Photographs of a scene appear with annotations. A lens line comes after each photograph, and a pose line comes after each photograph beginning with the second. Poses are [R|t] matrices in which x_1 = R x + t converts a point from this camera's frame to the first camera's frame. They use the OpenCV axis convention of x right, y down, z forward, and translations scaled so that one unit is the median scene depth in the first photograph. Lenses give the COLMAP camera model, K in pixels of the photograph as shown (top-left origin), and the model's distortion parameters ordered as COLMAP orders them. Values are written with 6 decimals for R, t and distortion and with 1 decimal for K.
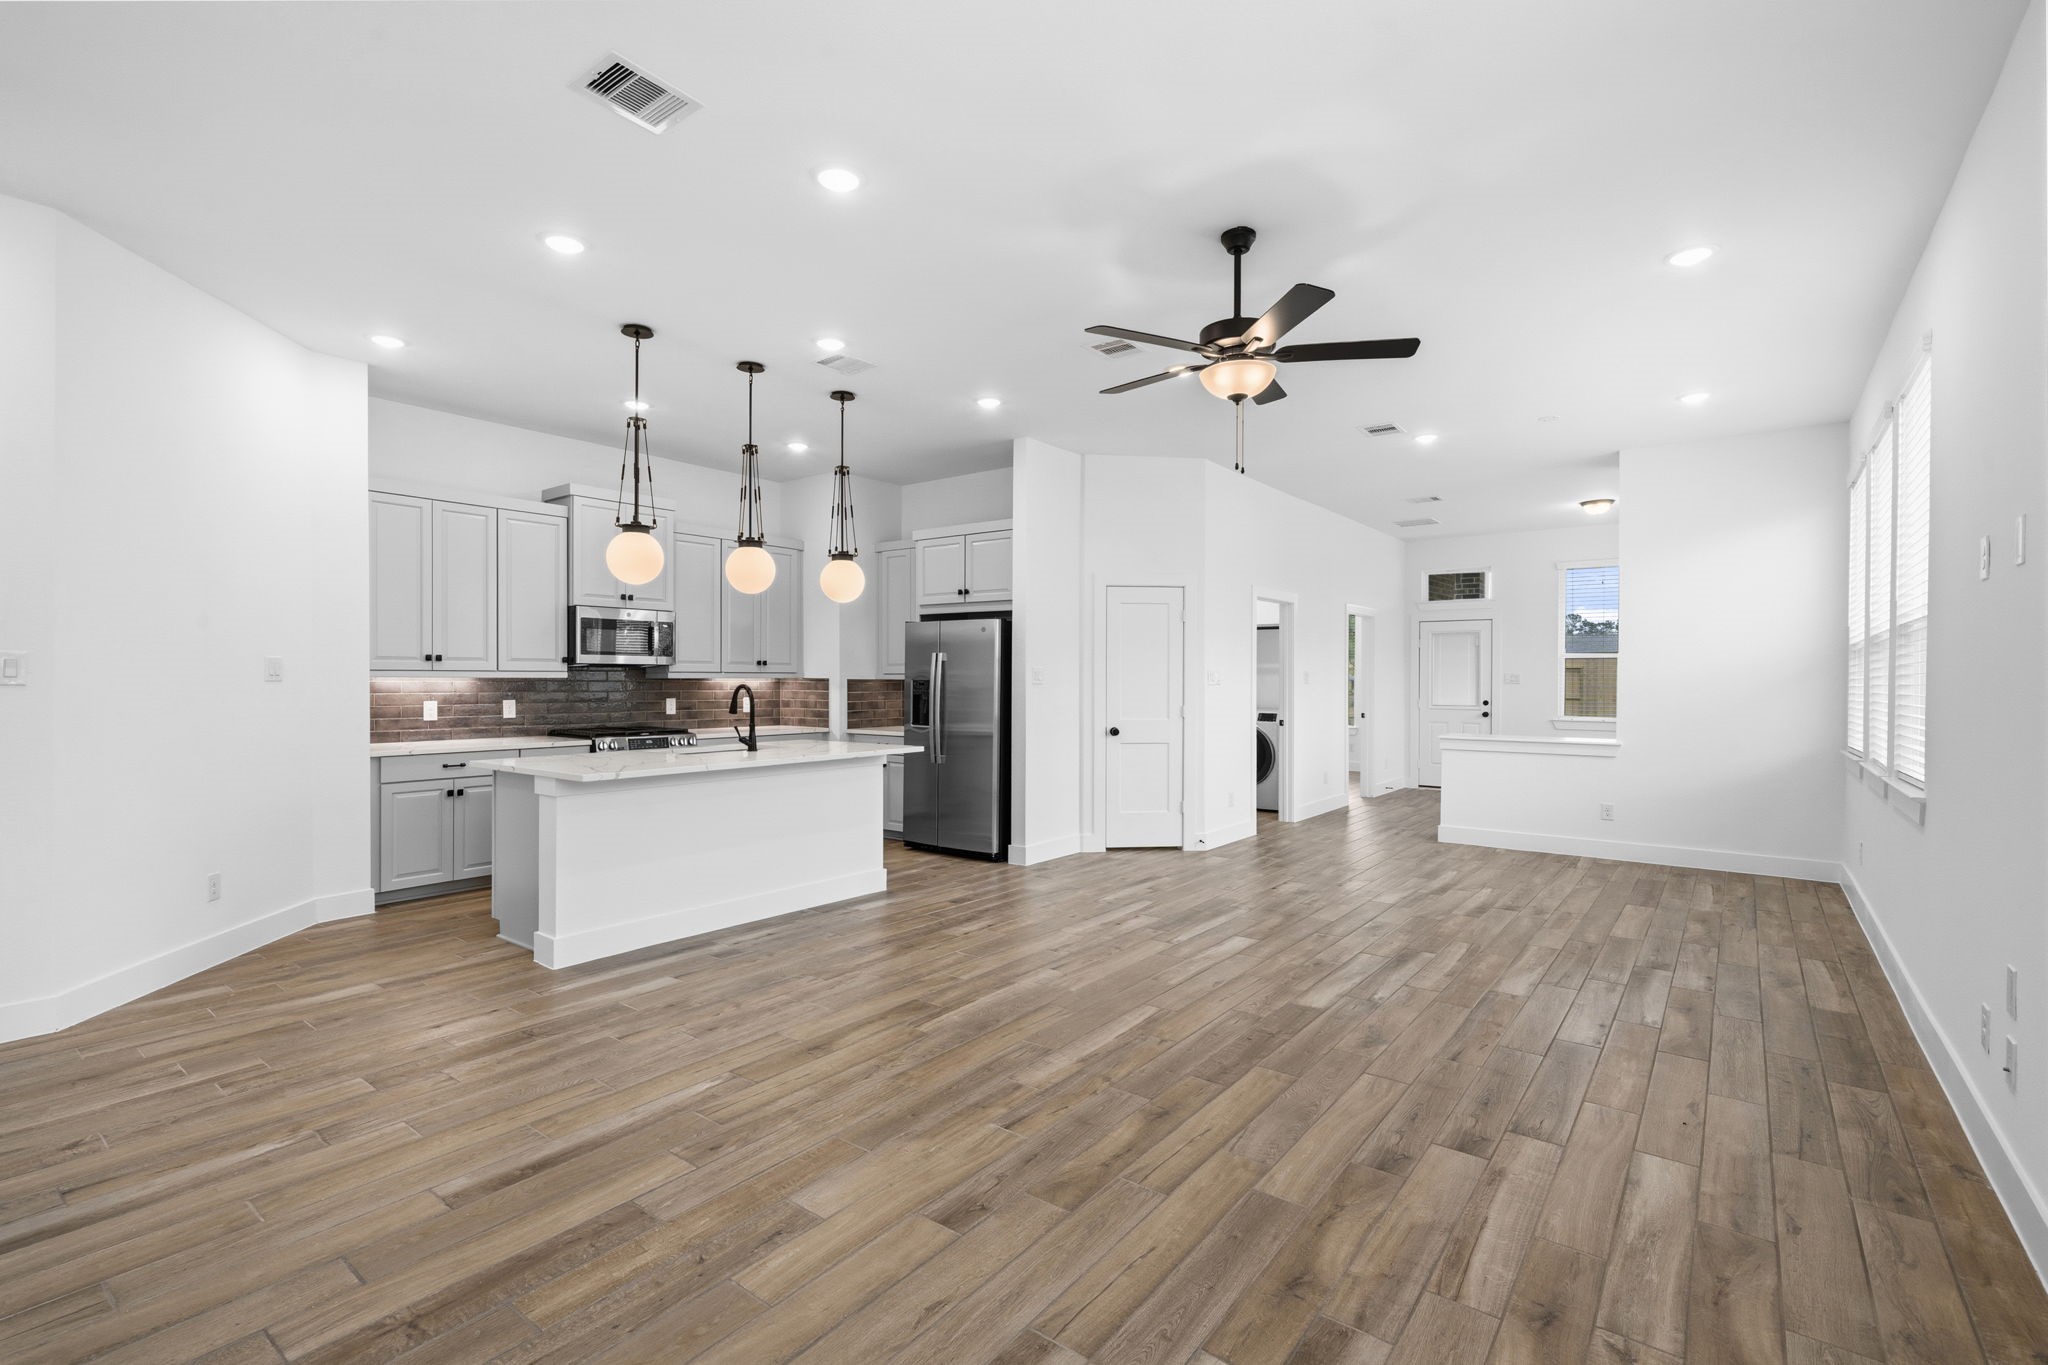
lens RADIAL K [[932.5, 0, 1019.3], [0, 932.5, 678.6], [0, 0, 1]] dist [0.000557, 0.000213]
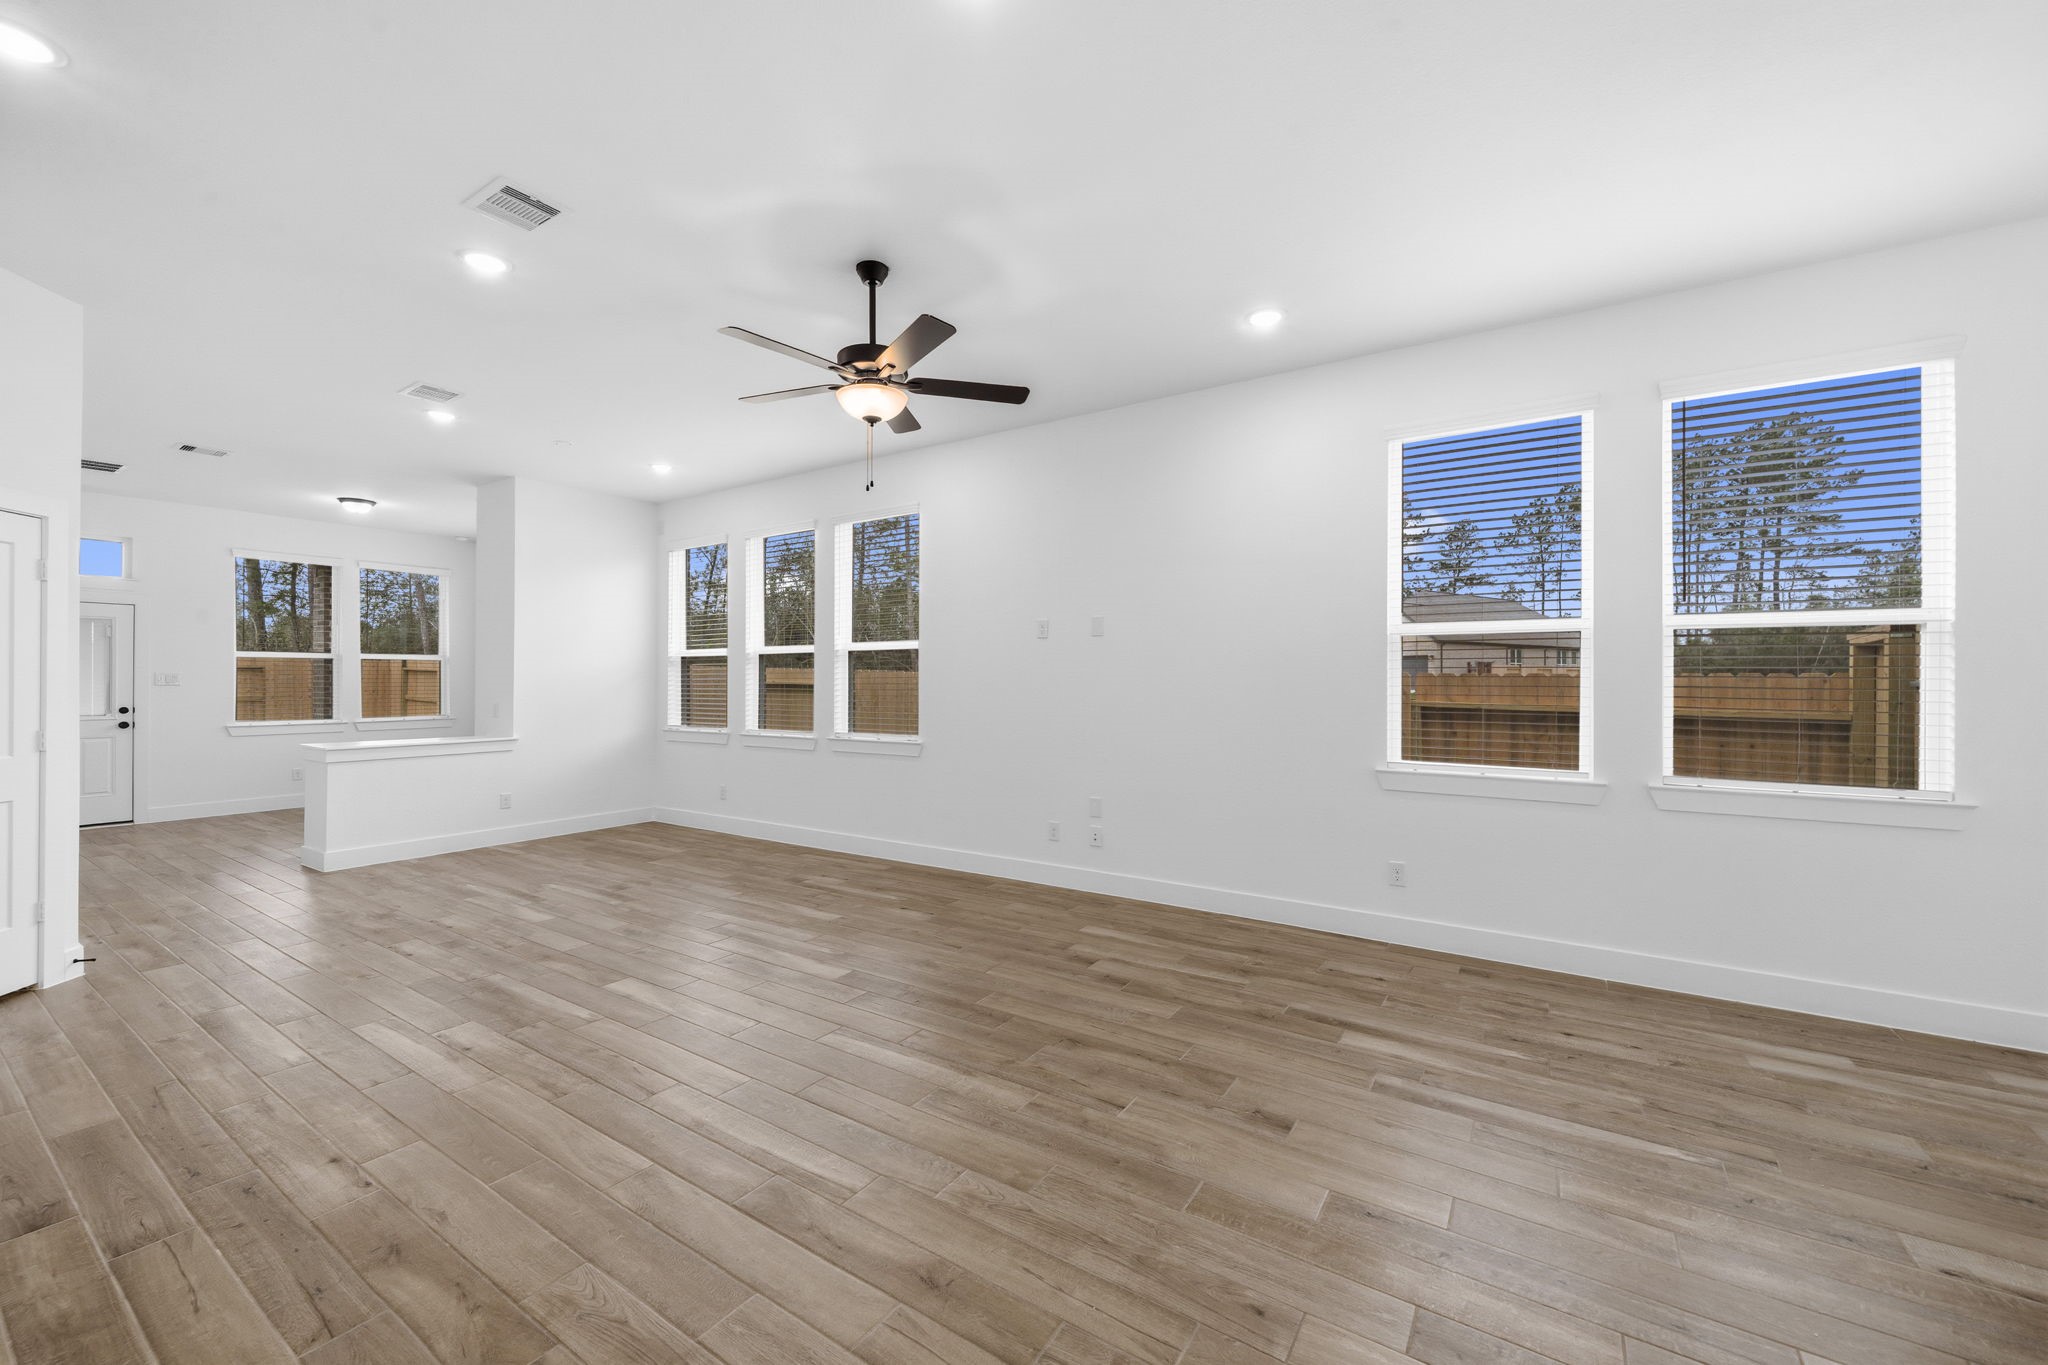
lens RADIAL K [[802.0, 0, 1023.5], [0, 802.0, 677.9], [0, 0, 1]] dist [-0.001418, -0.000764]
pose [[-0.080704, 0.001283, 0.996737, -0.467947], [-0.001496, 0.999998, -0.001408, -0.002829], [-0.996737, -0.001604, -0.080702, 0.607910]]
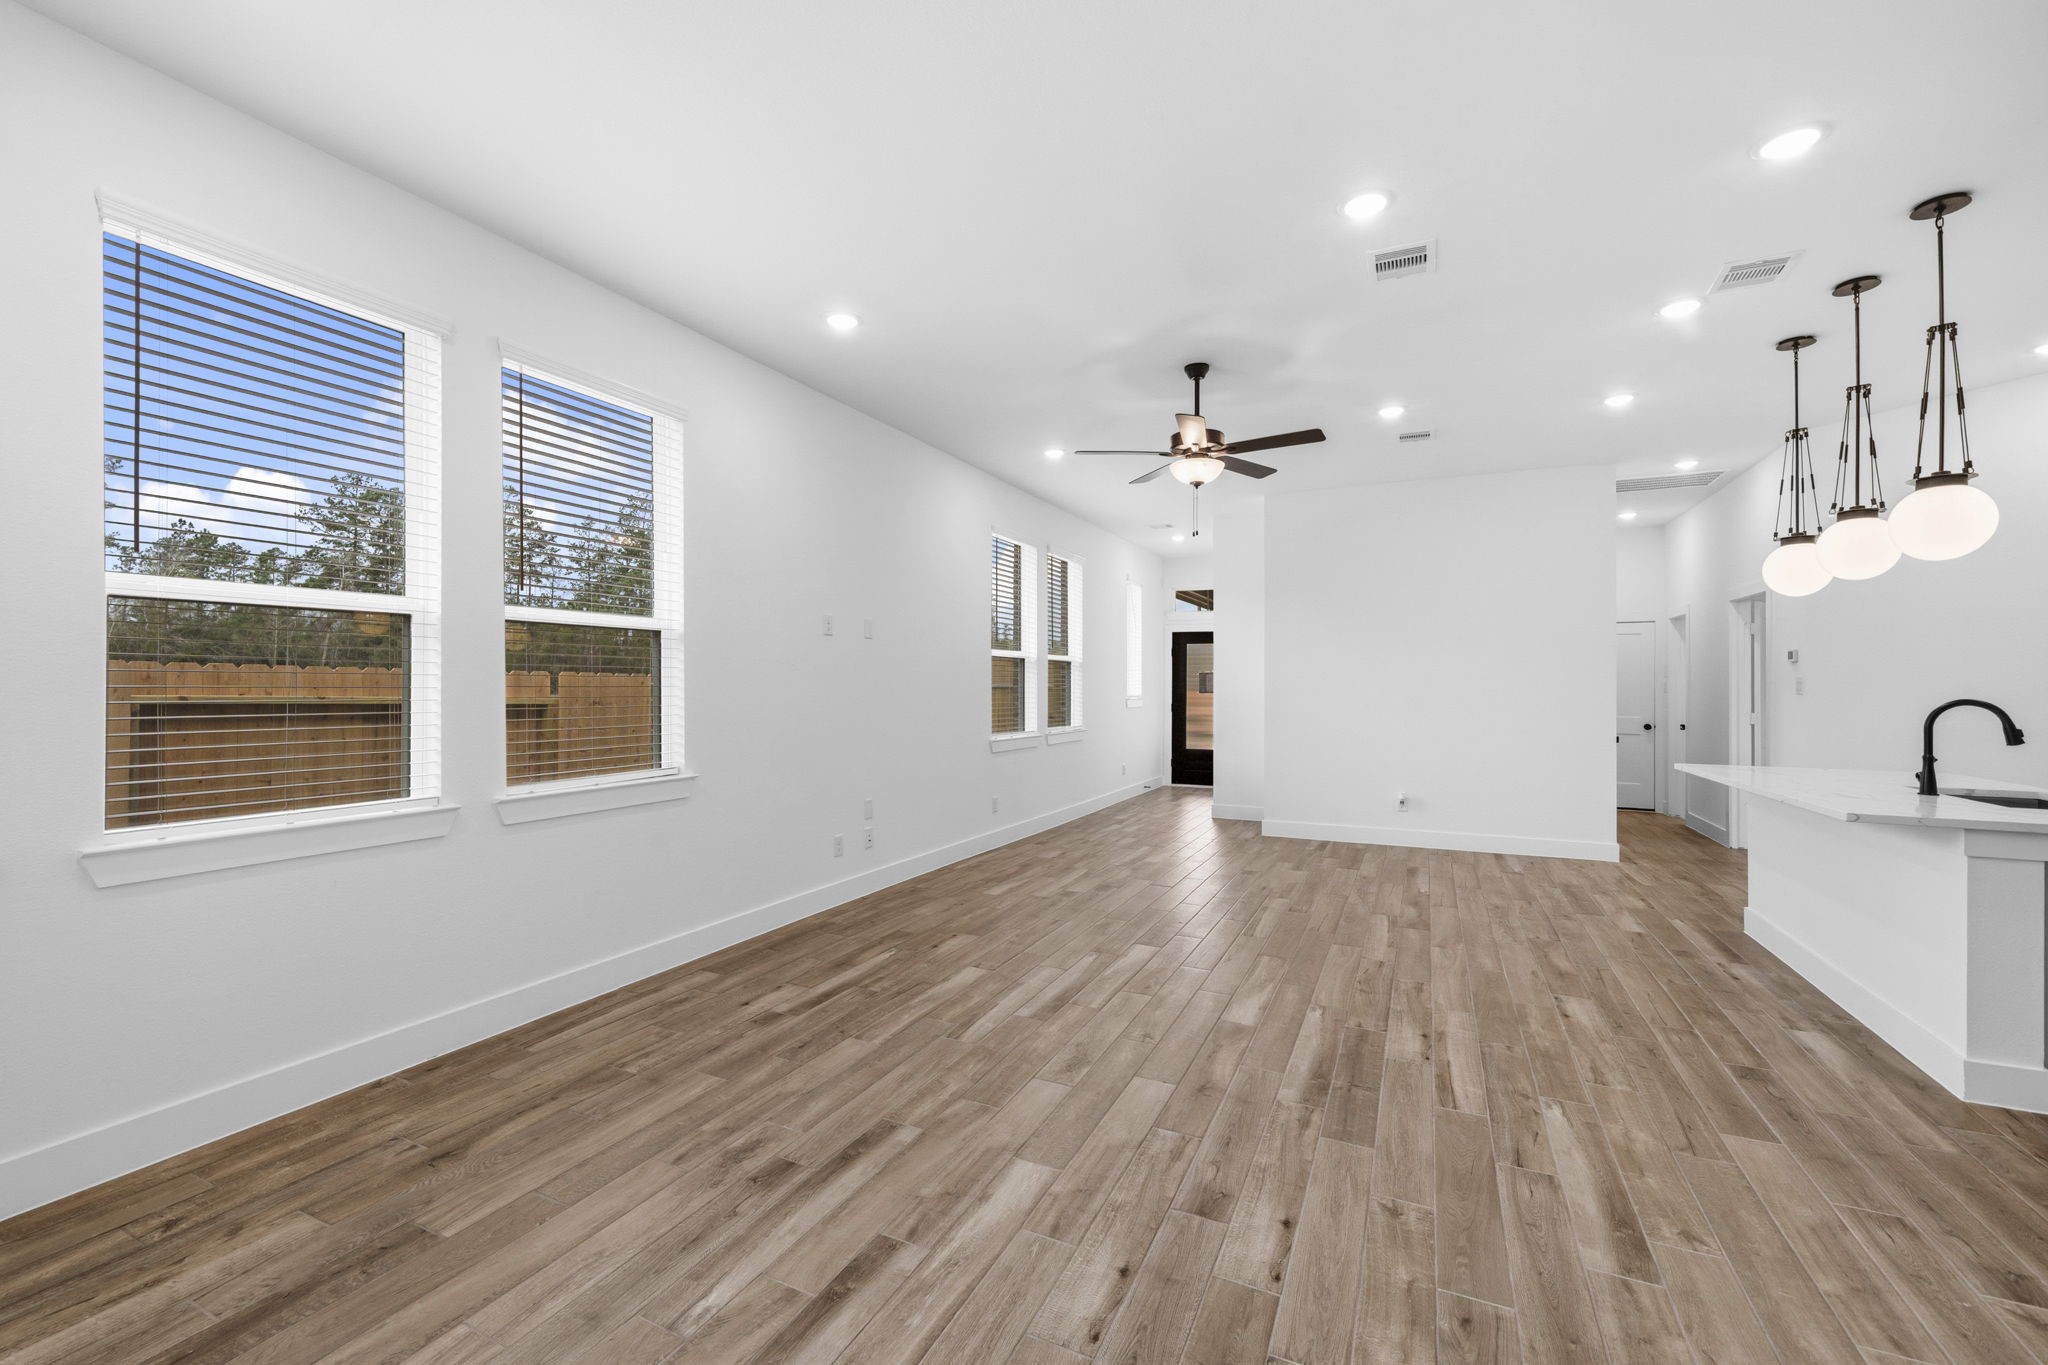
lens RADIAL K [[832.3, 0, 1015.0], [0, 832.3, 680.3], [0, 0, 1]] dist [0.000134, 0.000435]
pose [[-0.979431, -0.008631, -0.201596, 0.504375], [-0.007517, 0.999952, -0.006292, 0.000571], [0.201641, -0.004647, -0.979449, 1.457238]]
